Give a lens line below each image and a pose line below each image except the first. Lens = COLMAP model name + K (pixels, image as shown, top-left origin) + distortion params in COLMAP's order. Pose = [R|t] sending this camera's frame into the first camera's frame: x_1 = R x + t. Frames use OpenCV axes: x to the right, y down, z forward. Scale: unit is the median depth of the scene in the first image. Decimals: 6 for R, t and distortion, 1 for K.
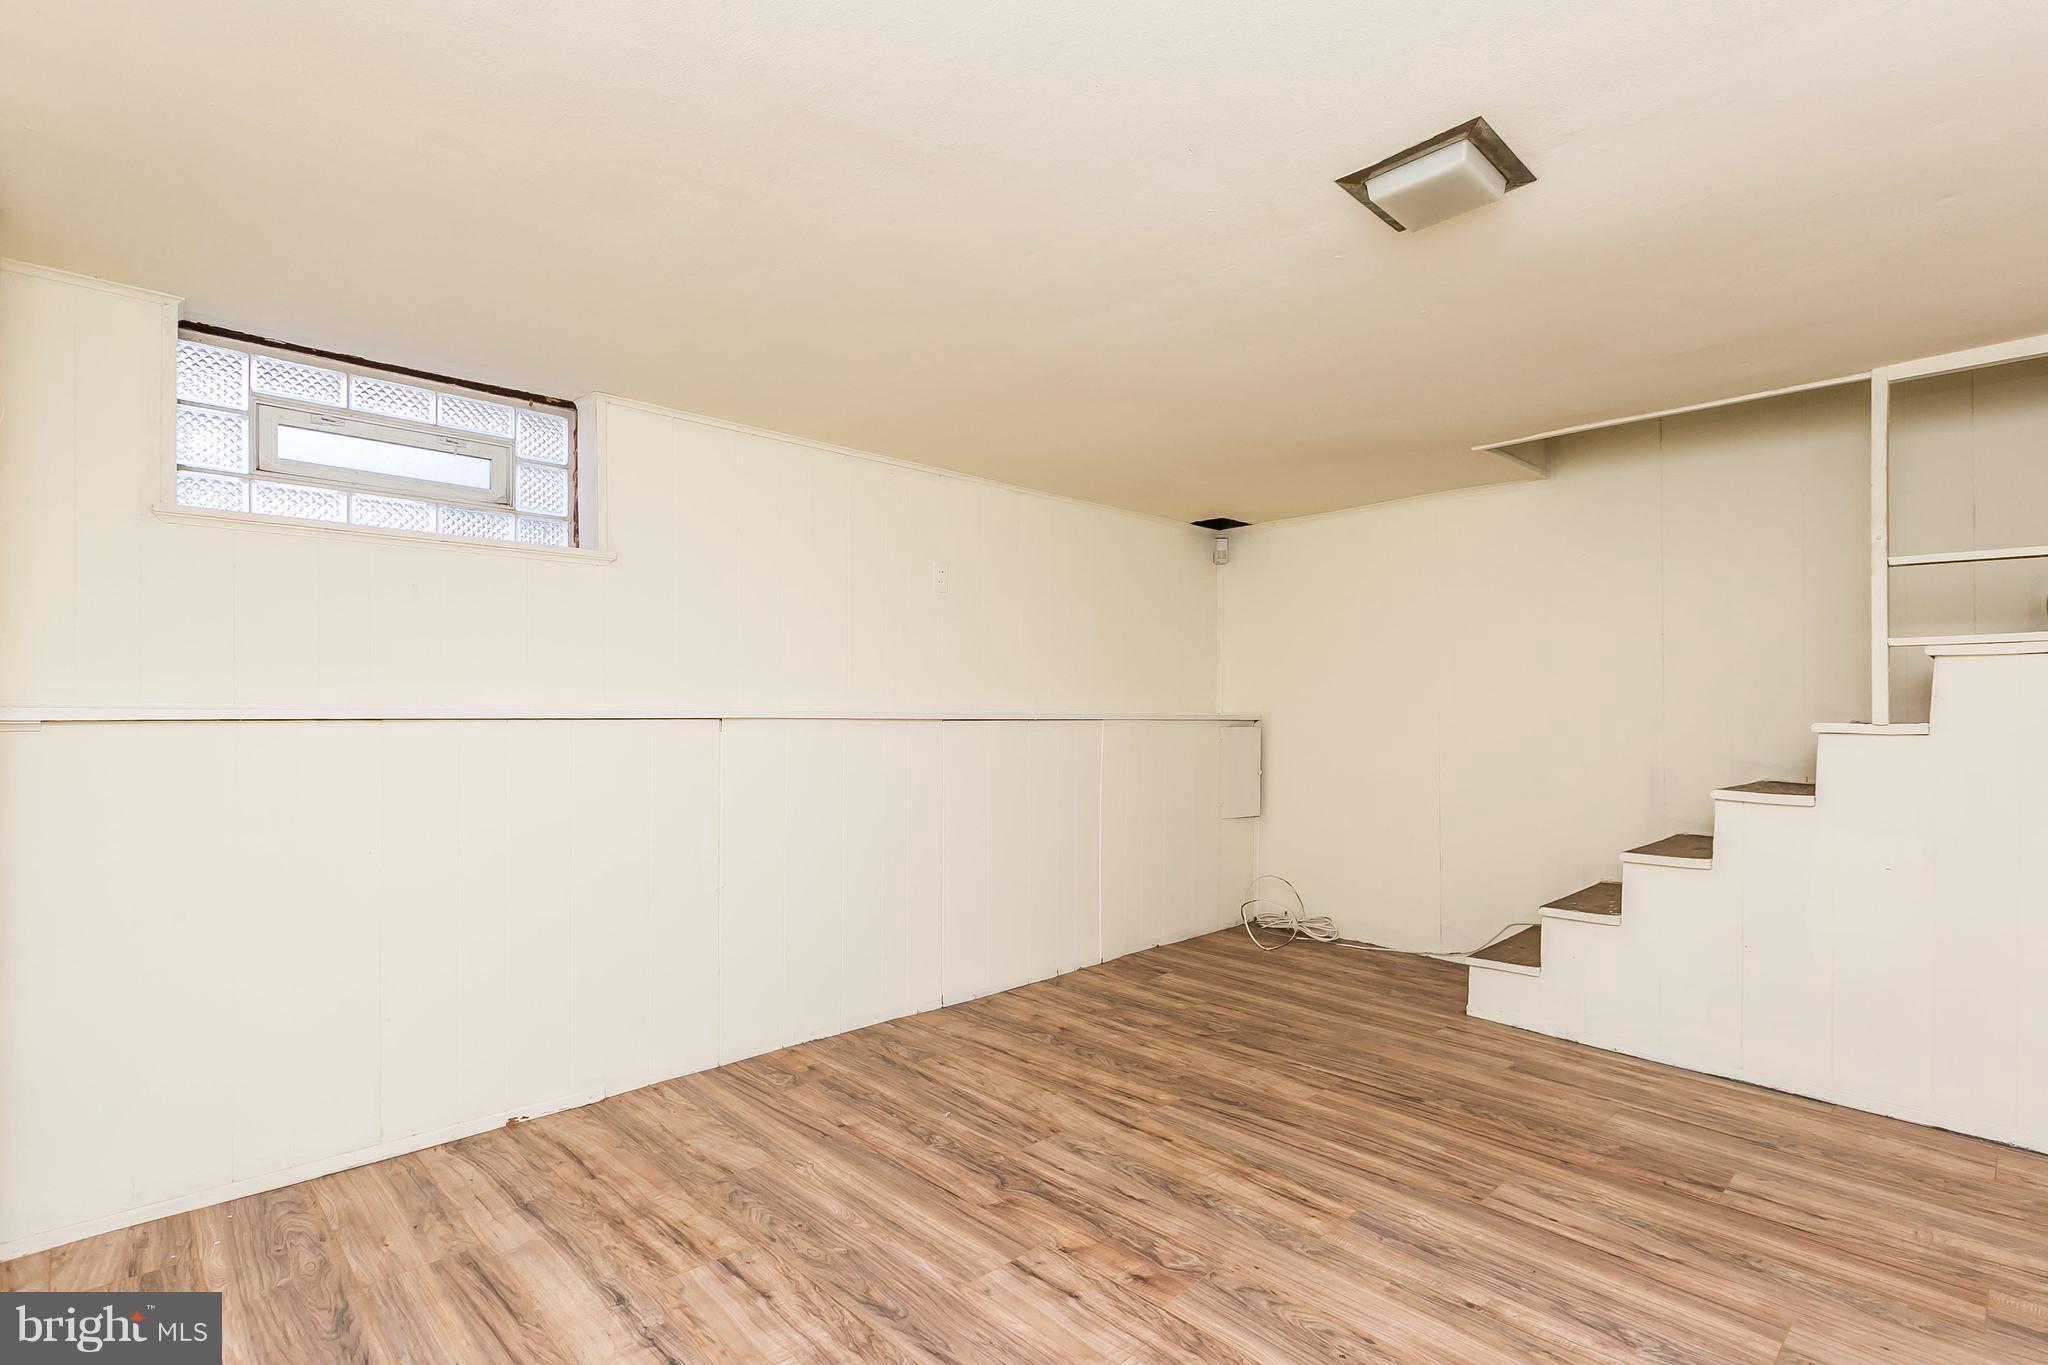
lens RADIAL K [[929.9, 0, 1017.9], [0, 929.9, 692.6], [0, 0, 1]] dist [0.002484, -0.000036]
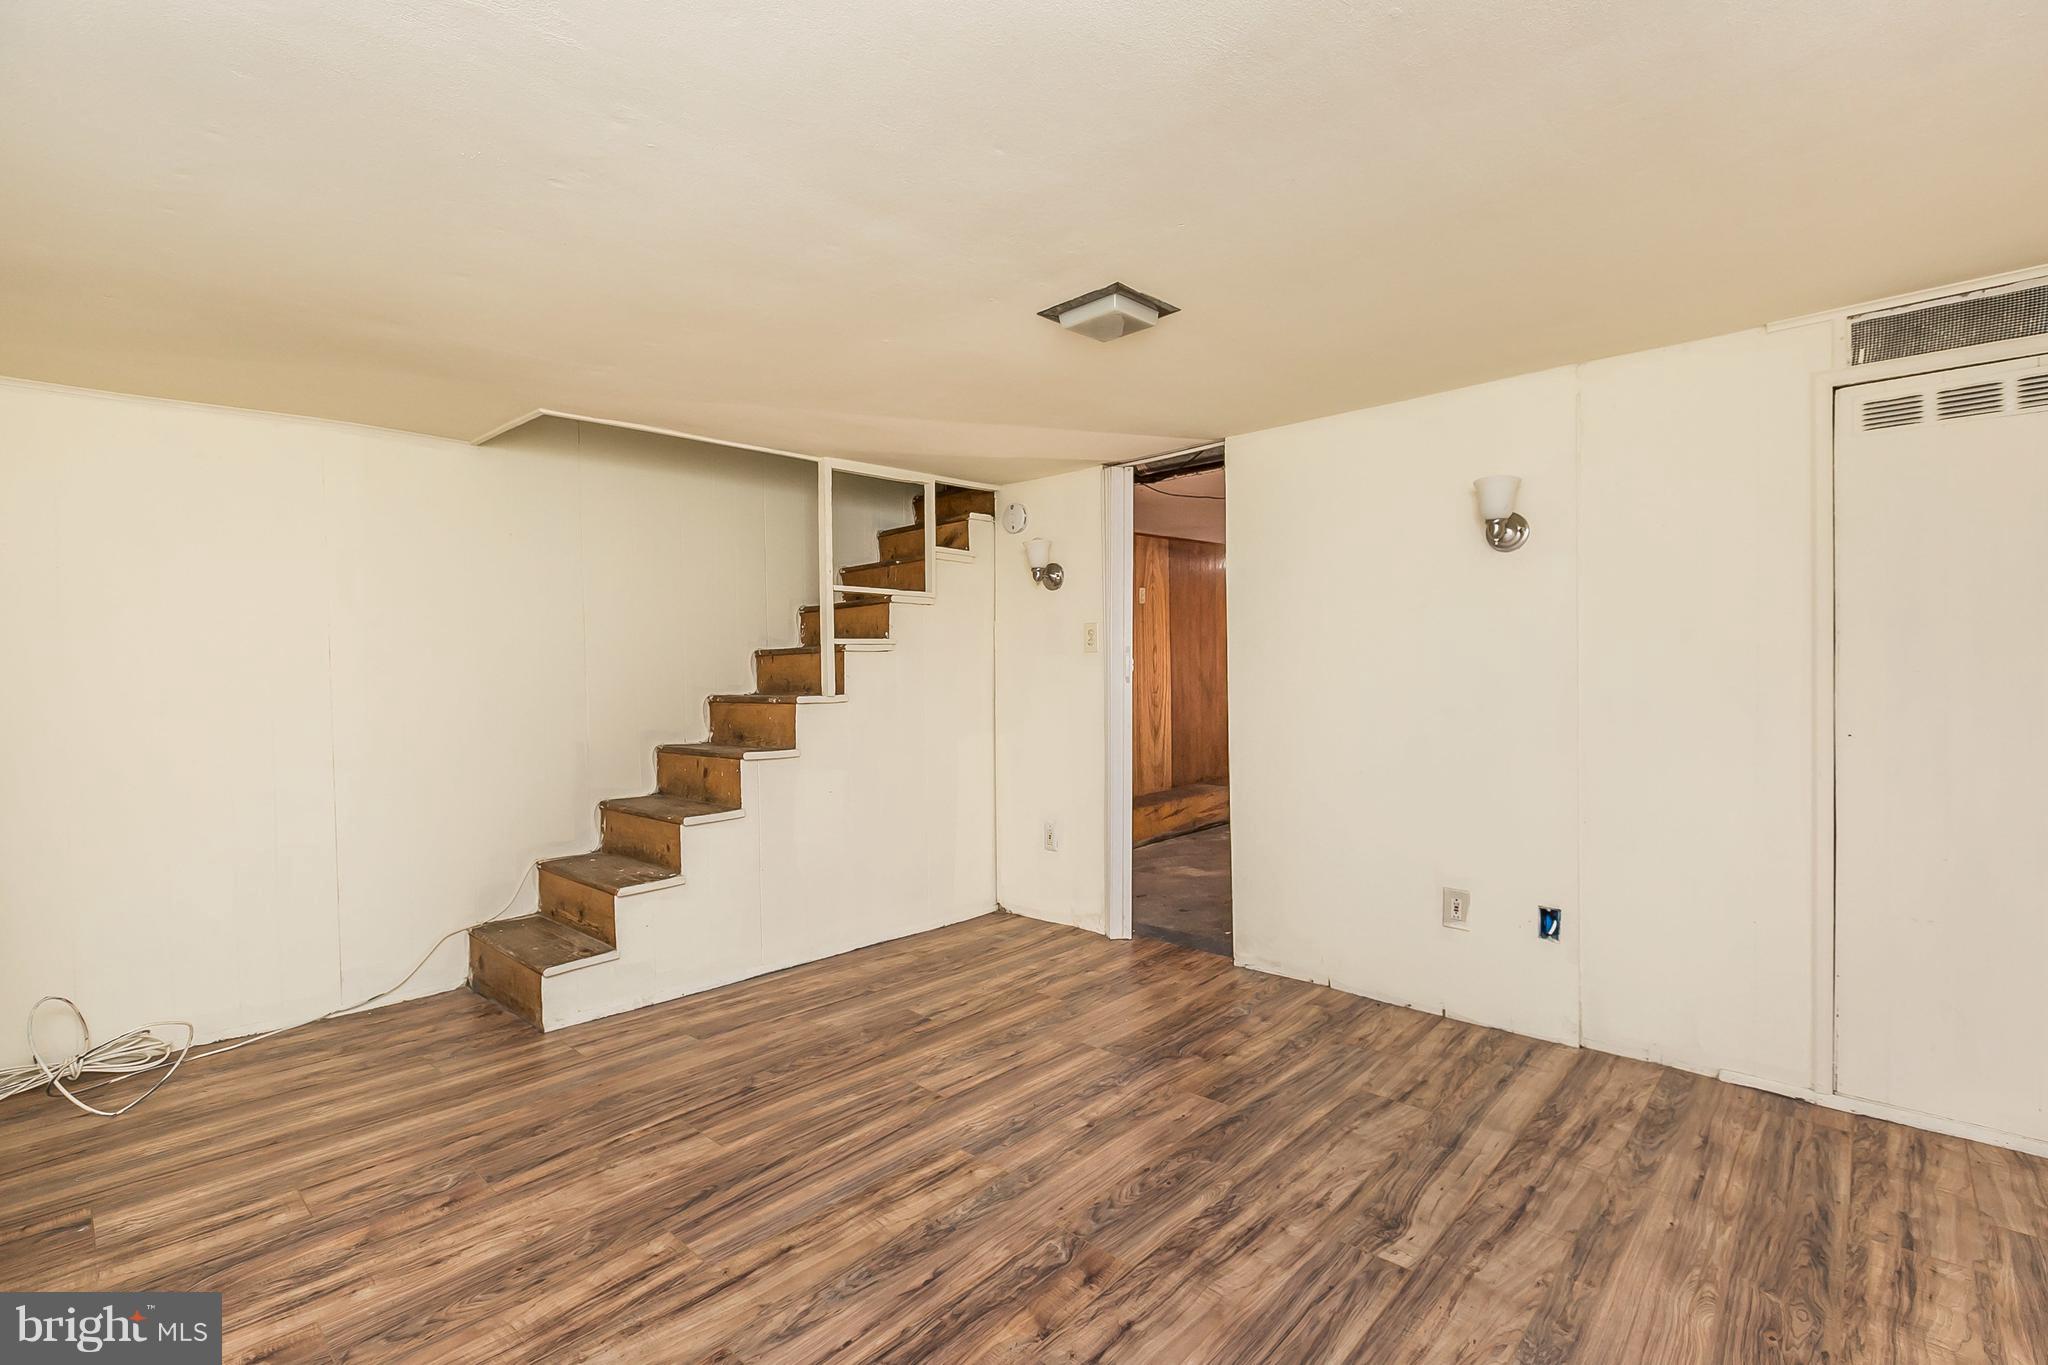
lens RADIAL K [[929.9, 0, 1017.8], [0, 929.9, 669.7], [0, 0, 1]] dist [0.002484, -0.000036]
pose [[-0.035084, -0.008891, 0.999345, -0.585037], [-0.002220, 0.999959, 0.008819, -0.023941], [-0.999382, -0.001910, -0.035102, 0.756286]]
